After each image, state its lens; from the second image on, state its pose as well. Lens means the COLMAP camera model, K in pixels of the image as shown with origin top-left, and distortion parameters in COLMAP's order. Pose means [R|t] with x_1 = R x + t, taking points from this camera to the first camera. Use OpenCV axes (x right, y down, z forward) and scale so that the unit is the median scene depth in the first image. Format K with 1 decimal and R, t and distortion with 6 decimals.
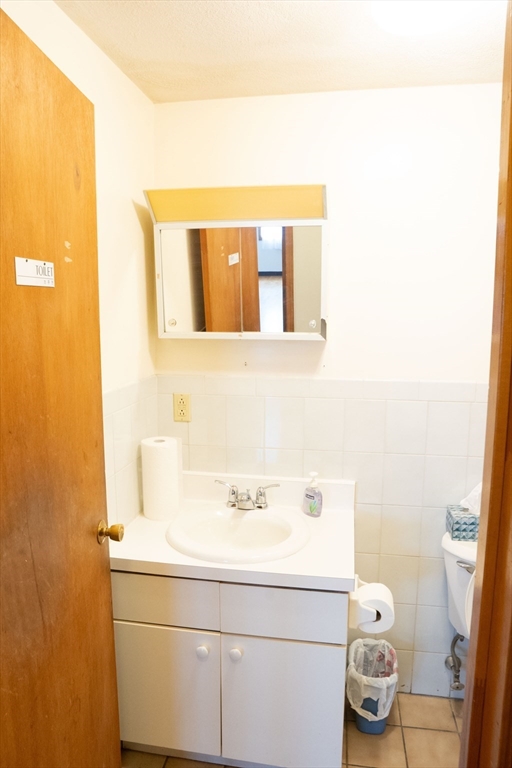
lens RADIAL K [[540.8, 0, 256.0], [0, 540.8, 387.6], [0, 0, 1]] dist [-0.091437, 0.058838]
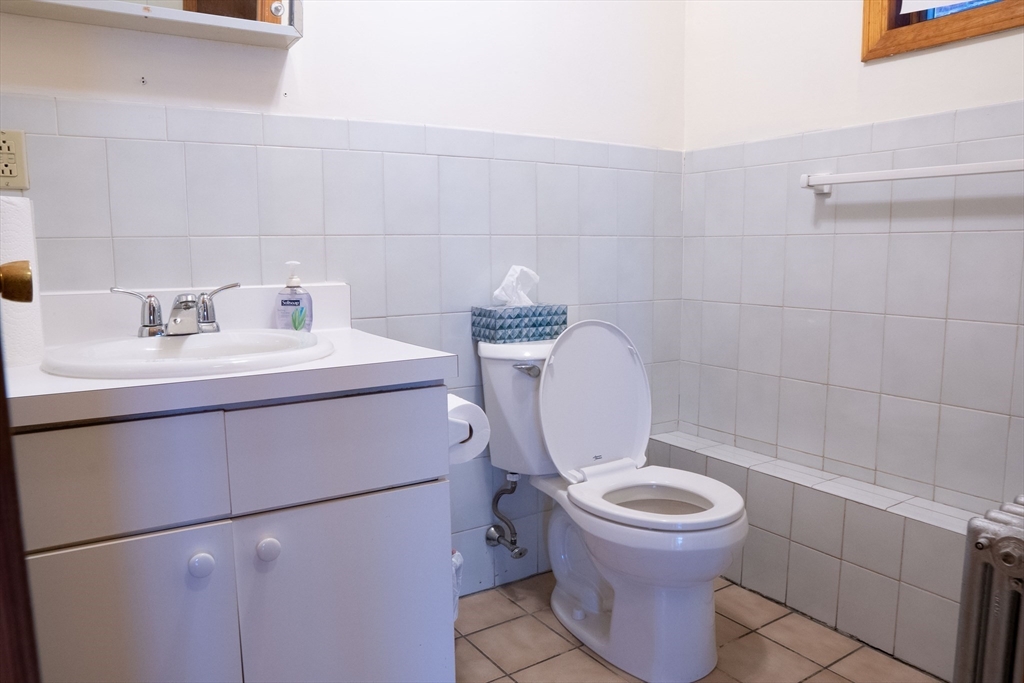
lens RADIAL K [[721.1, 0, 505.8], [0, 721.1, 337.9], [0, 0, 1]] dist [-0.091437, 0.058838]
pose [[0.743365, -0.090144, 0.662784, -0.253067], [0.107075, 0.994136, 0.015118, 0.256811], [-0.660260, 0.059730, 0.748658, 0.256760]]
